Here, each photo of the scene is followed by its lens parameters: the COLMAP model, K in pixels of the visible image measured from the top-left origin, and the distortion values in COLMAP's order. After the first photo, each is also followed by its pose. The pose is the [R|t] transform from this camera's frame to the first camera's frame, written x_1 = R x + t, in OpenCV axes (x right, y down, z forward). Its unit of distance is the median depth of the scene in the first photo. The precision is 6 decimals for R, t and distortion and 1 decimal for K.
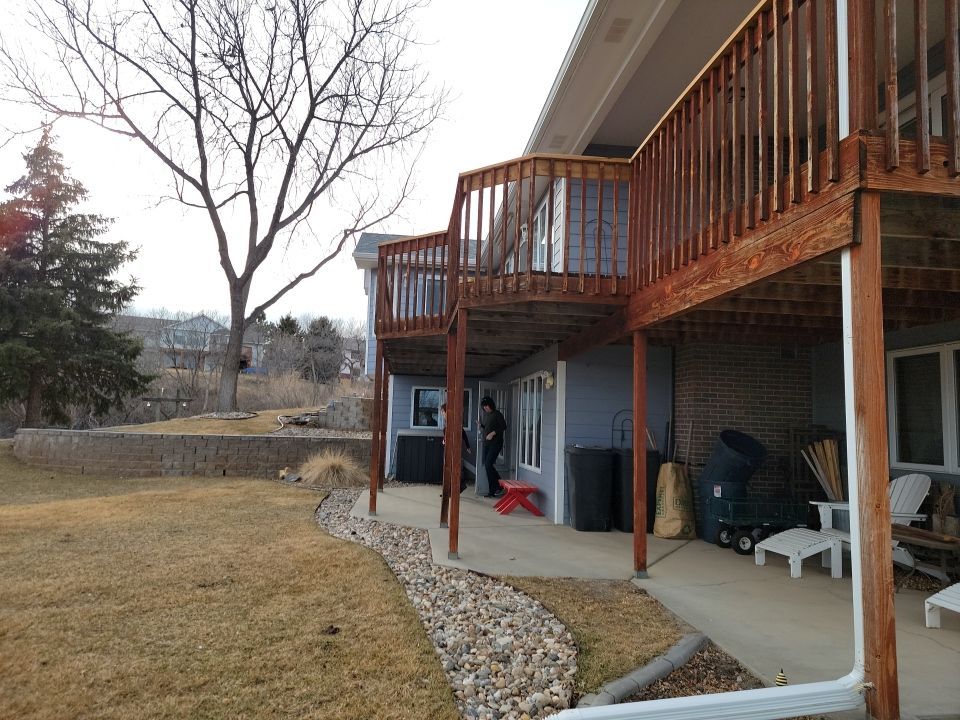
lens RADIAL K [[663.4, 0, 472.1], [0, 663.4, 355.4], [0, 0, 1]] dist [0.109678, -0.090315]
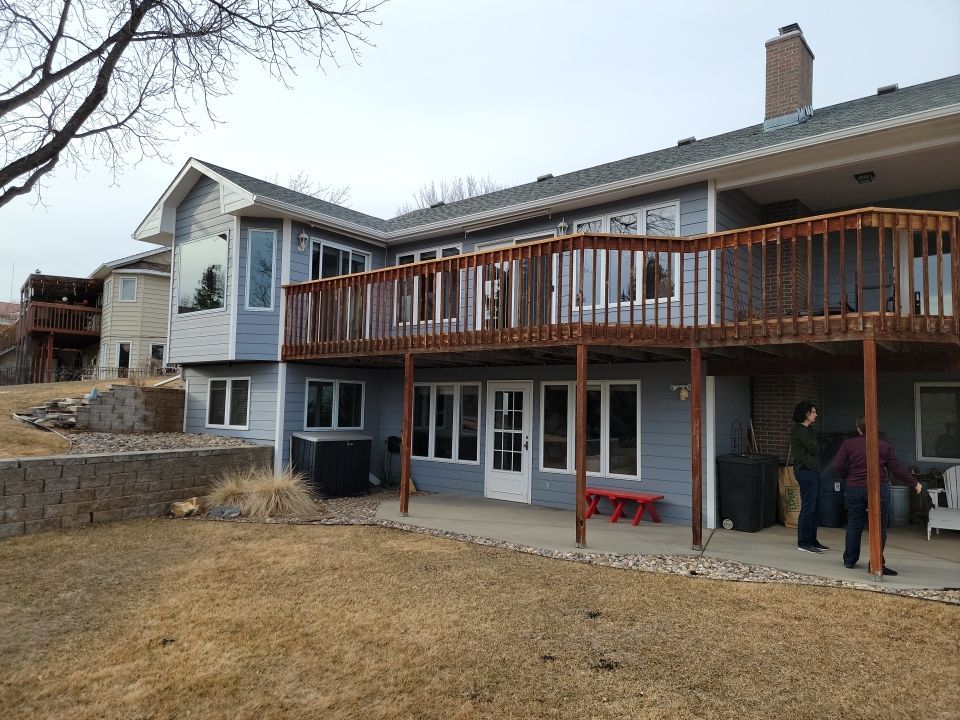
lens RADIAL K [[654.4, 0, 472.3], [0, 654.4, 361.3], [0, 0, 1]] dist [0.092974, -0.062889]
pose [[0.706571, 0.034328, 0.706809, -1.239654], [-0.073003, 0.997029, 0.024554, -0.018060], [-0.703866, -0.068948, 0.706978, 0.735195]]
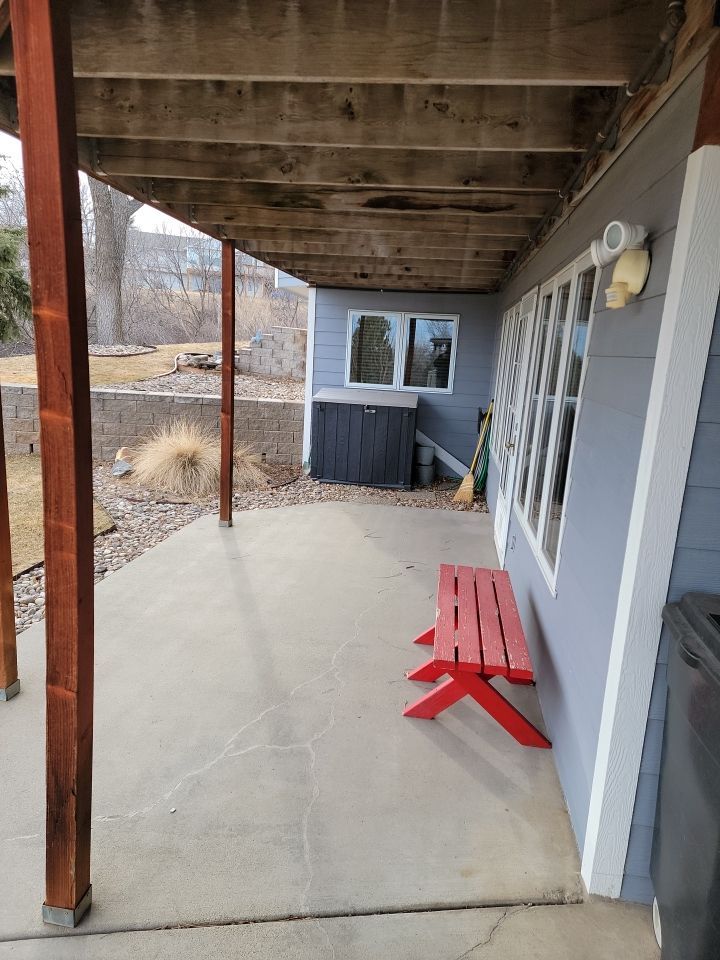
lens RADIAL K [[653.5, 0, 360.0], [0, 653.5, 480.0], [0, 0, 1]] dist [0.092813, -0.077999]
pose [[0.972508, 0.070890, -0.221818, 0.123501], [-0.004462, 0.958035, 0.286616, 0.061923], [0.232828, -0.277747, 0.932013, 1.110219]]
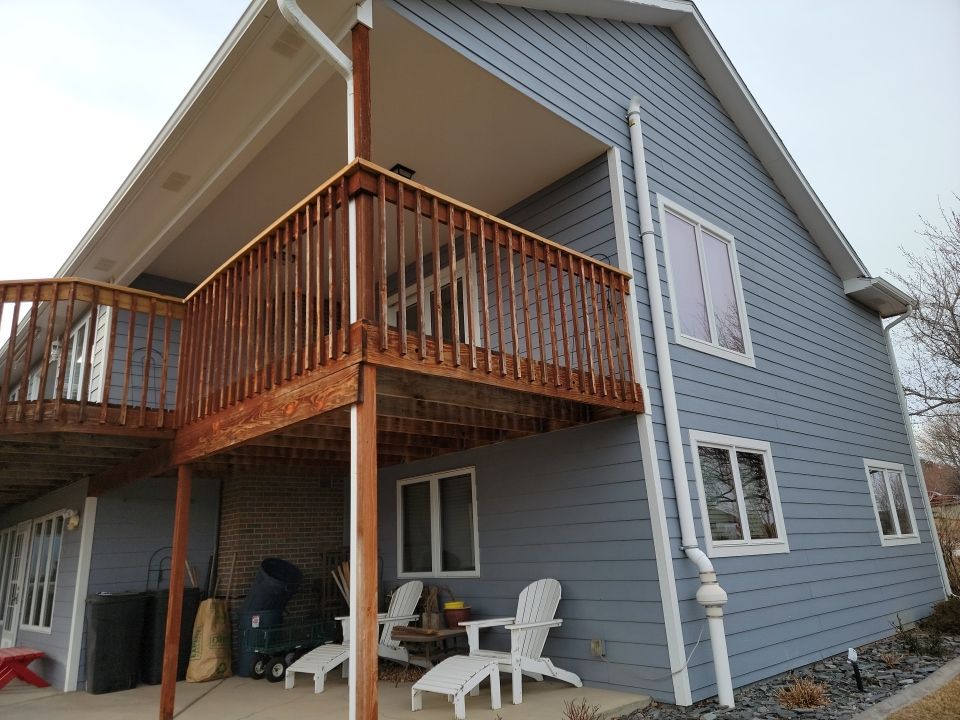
lens RADIAL K [[657.1, 0, 480.4], [0, 657.1, 372.7], [0, 0, 1]] dist [0.104173, -0.078971]
pose [[0.796394, 0.086784, 0.598519, -0.010590], [0.012958, 0.986975, -0.160351, -0.005782], [-0.604639, 0.135458, 0.784896, -0.076085]]
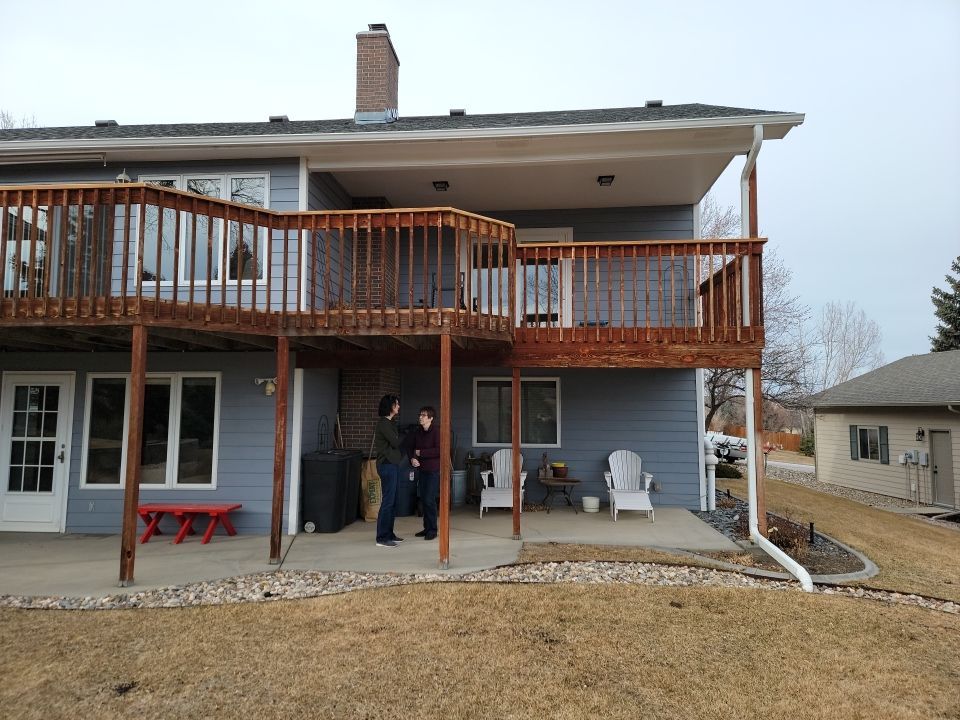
lens RADIAL K [[663.4, 0, 472.1], [0, 663.4, 355.4], [0, 0, 1]] dist [0.109678, -0.090315]
pose [[0.188918, 0.048817, 0.980779, -1.107170], [-0.101597, 0.994375, -0.029924, -0.010125], [-0.976723, -0.093991, 0.192815, 0.789578]]
